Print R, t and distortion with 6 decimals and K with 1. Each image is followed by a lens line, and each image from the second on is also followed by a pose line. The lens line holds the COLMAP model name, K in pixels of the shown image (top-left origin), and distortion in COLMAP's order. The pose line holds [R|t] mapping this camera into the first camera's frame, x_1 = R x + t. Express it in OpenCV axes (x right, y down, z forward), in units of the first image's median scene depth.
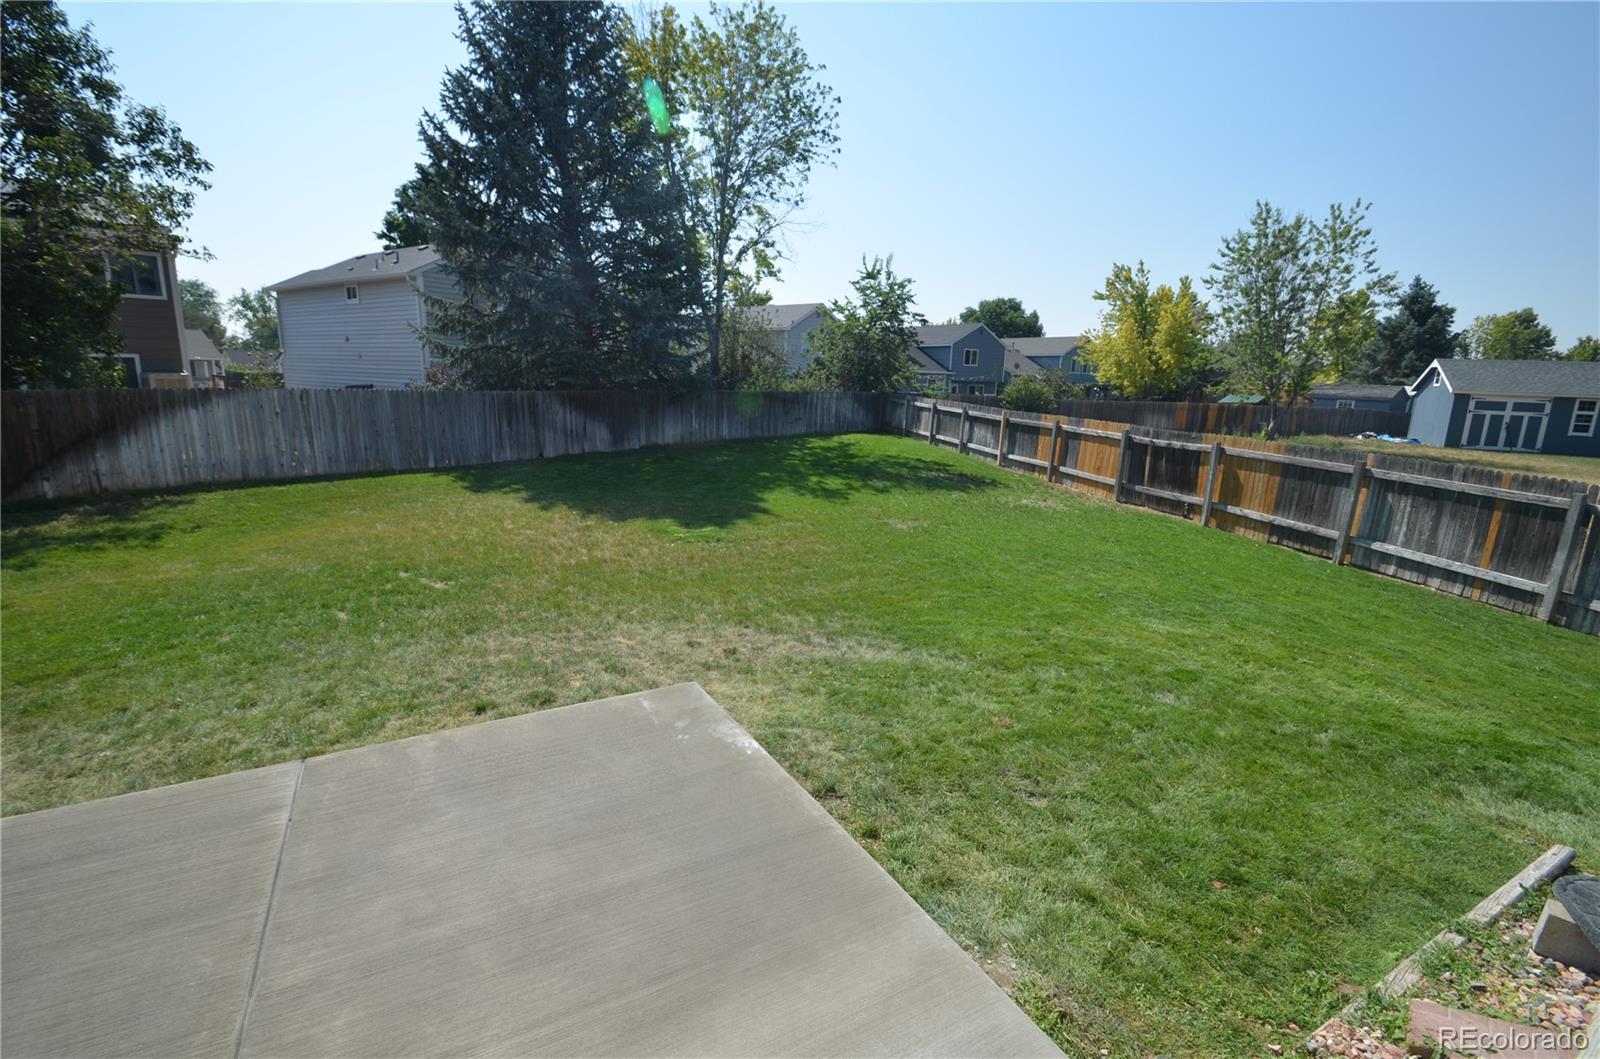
lens RADIAL K [[702.2, 0, 793.5], [0, 702.2, 536.7], [0, 0, 1]] dist [0.002980, -0.008261]
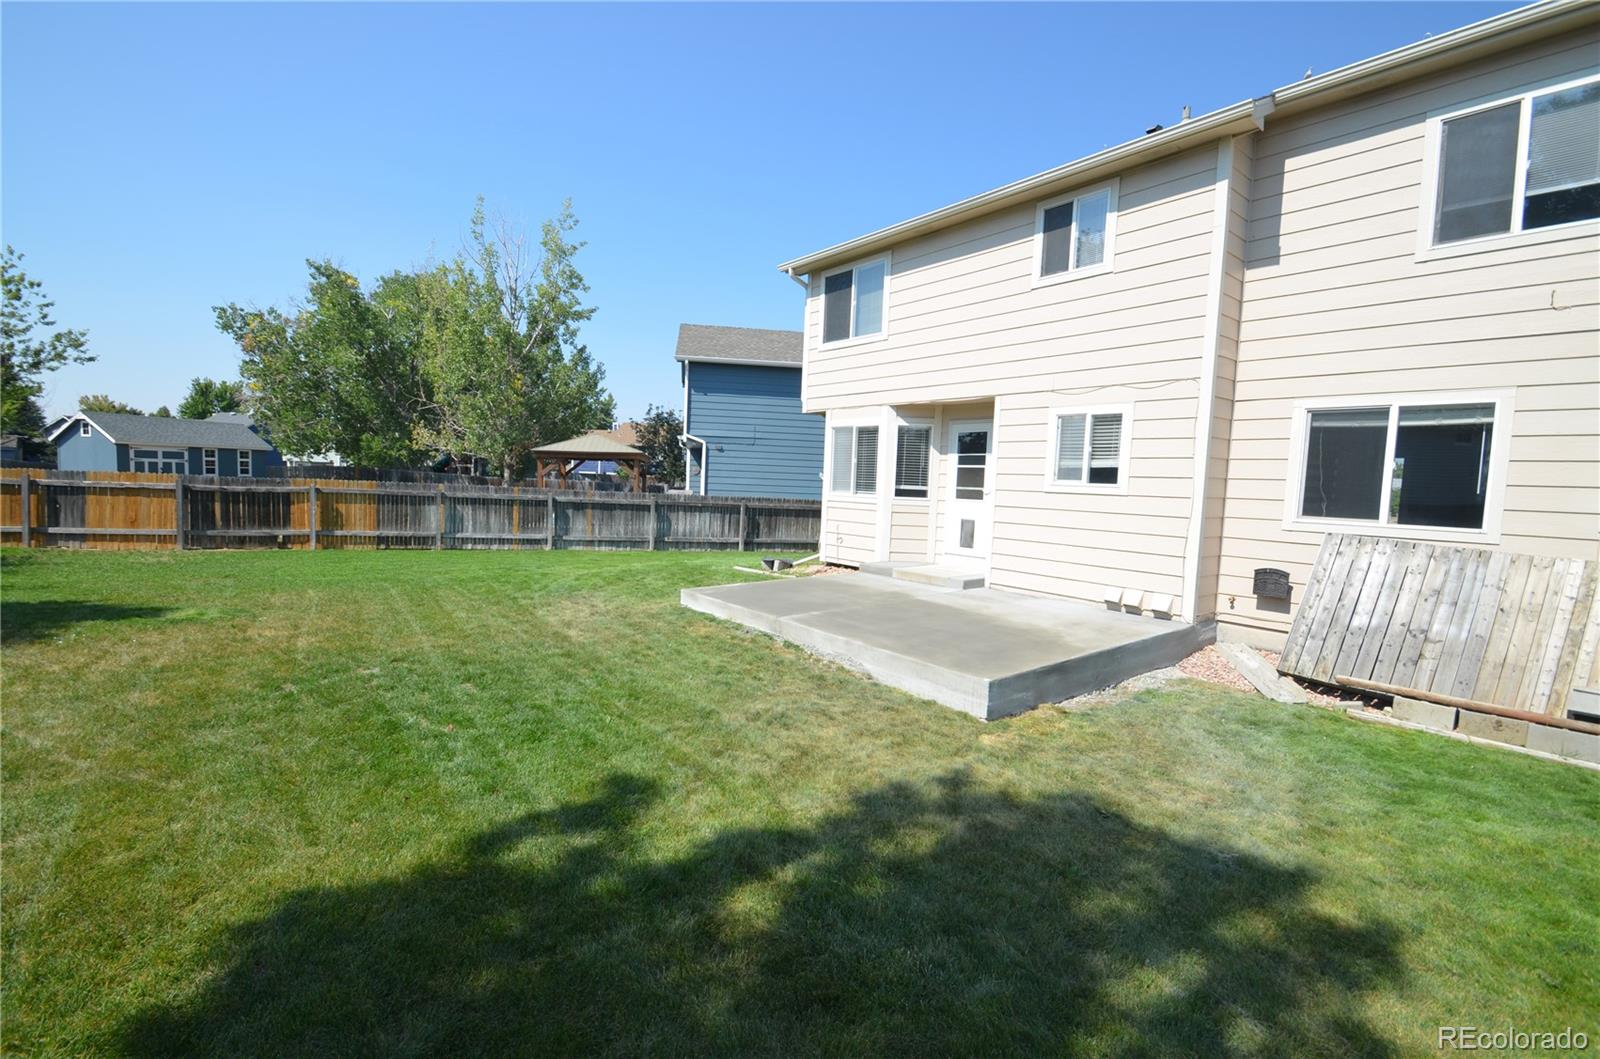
lens RADIAL K [[702.2, 0, 788.5], [0, 702.2, 533.7], [0, 0, 1]] dist [0.002980, -0.008261]
pose [[-0.168127, -0.111159, 0.979478, -0.739784], [0.179659, 0.973525, 0.141322, -0.064697], [-0.969255, 0.199732, -0.143705, 0.327619]]
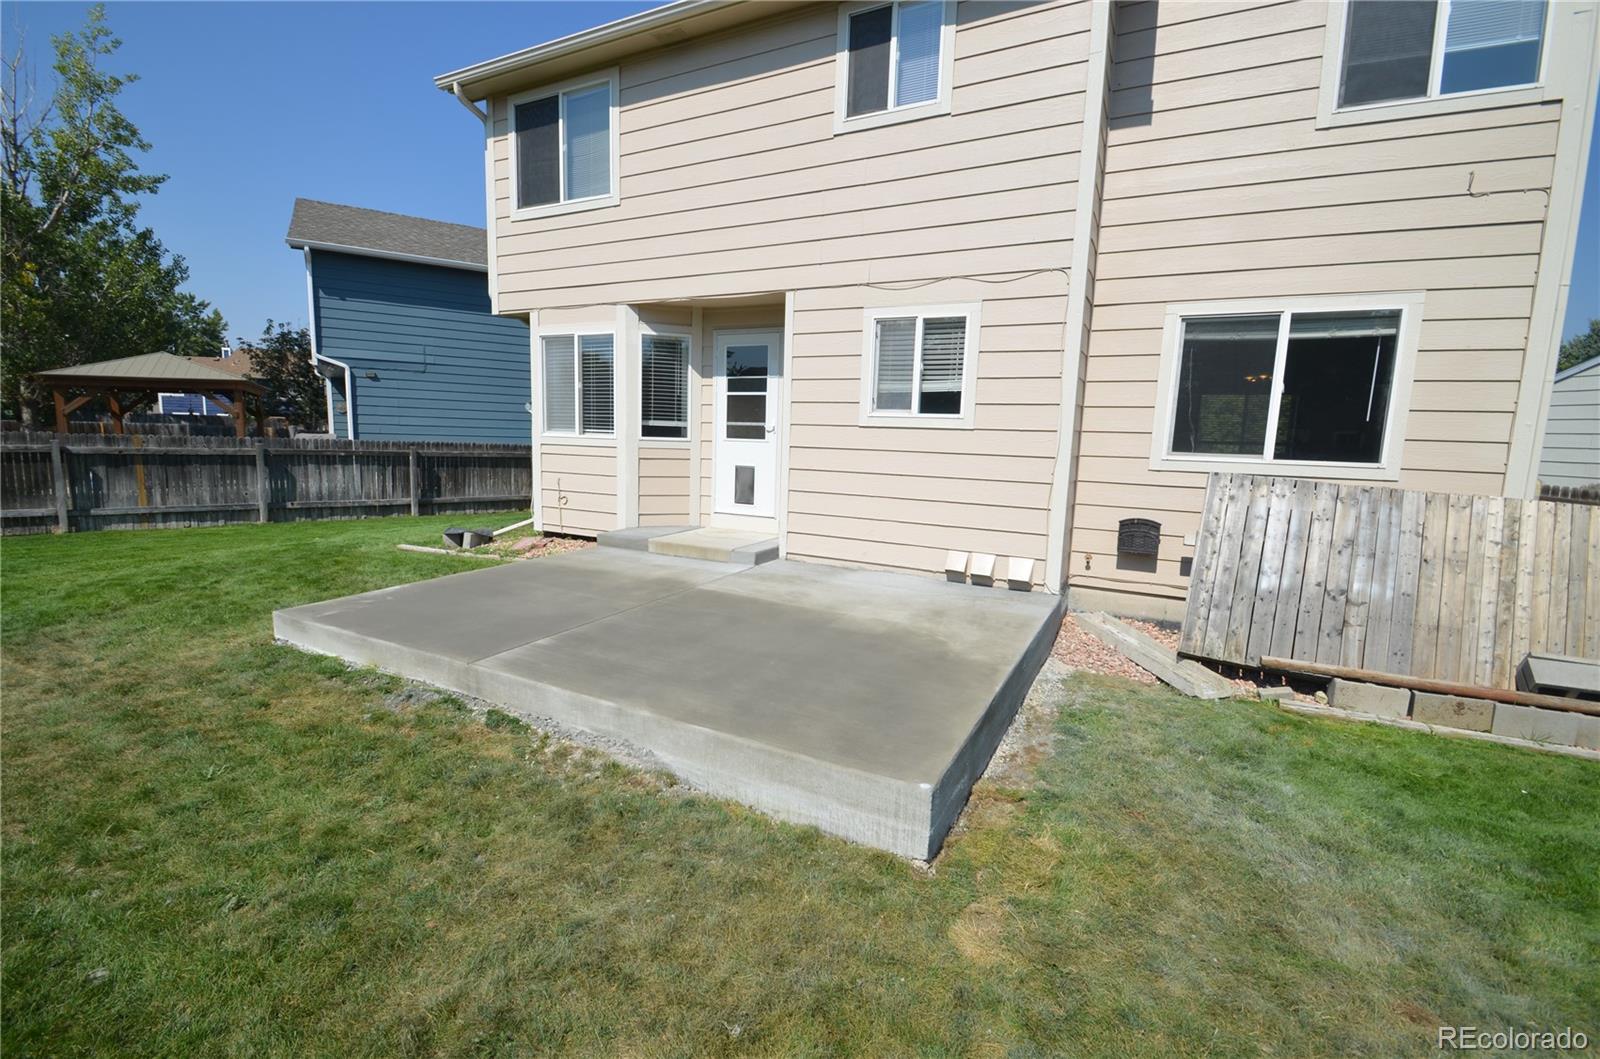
lens RADIAL K [[702.2, 0, 794.2], [0, 702.2, 536.0], [0, 0, 1]] dist [0.002980, -0.008261]
pose [[-0.552457, -0.166311, 0.816781, -0.505344], [0.140791, 0.947196, 0.288094, -0.039707], [-0.821565, 0.274155, -0.499870, 0.289888]]
